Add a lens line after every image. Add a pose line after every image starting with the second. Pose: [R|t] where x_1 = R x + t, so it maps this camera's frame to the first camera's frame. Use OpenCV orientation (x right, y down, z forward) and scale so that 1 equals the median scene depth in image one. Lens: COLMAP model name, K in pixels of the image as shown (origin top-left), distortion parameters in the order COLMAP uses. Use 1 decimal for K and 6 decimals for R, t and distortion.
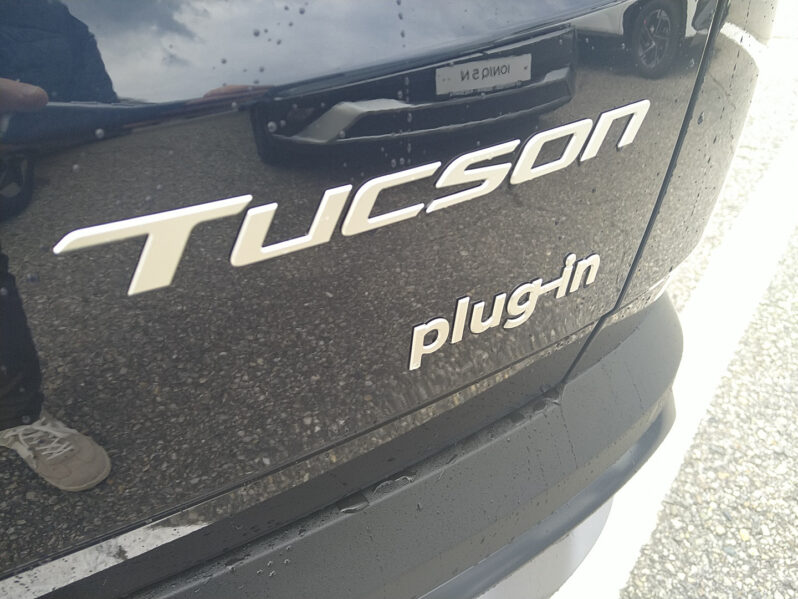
lens RADIAL K [[588.9, 0, 399.0], [0, 588.9, 299.5], [0, 0, 1]] dist [0.000514, 0.003026]
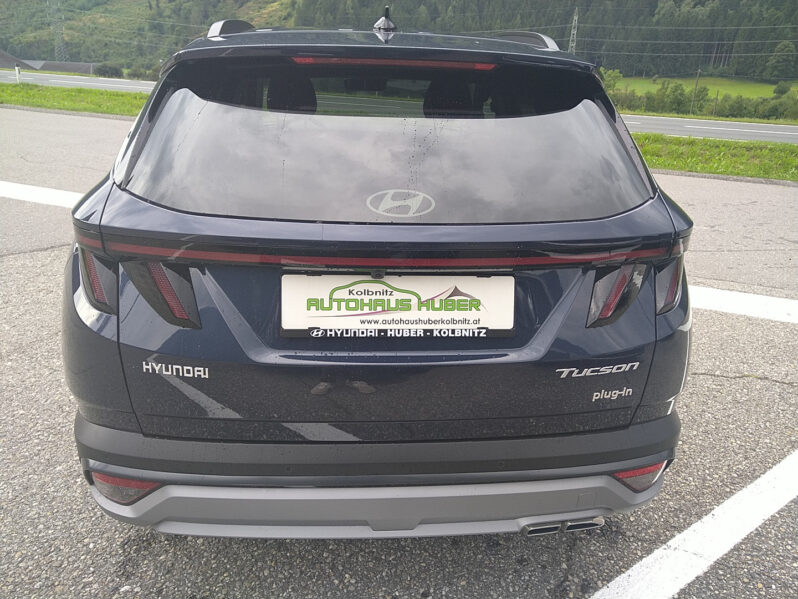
lens RADIAL K [[578.7, 0, 406.4], [0, 578.7, 299.9], [0, 0, 1]] dist [0.009986, 0.004696]
pose [[0.952847, 0.109021, -0.283190, -0.246159], [-0.191148, 0.940448, -0.281105, 1.270418], [0.235679, 0.321981, 0.916942, -5.600445]]
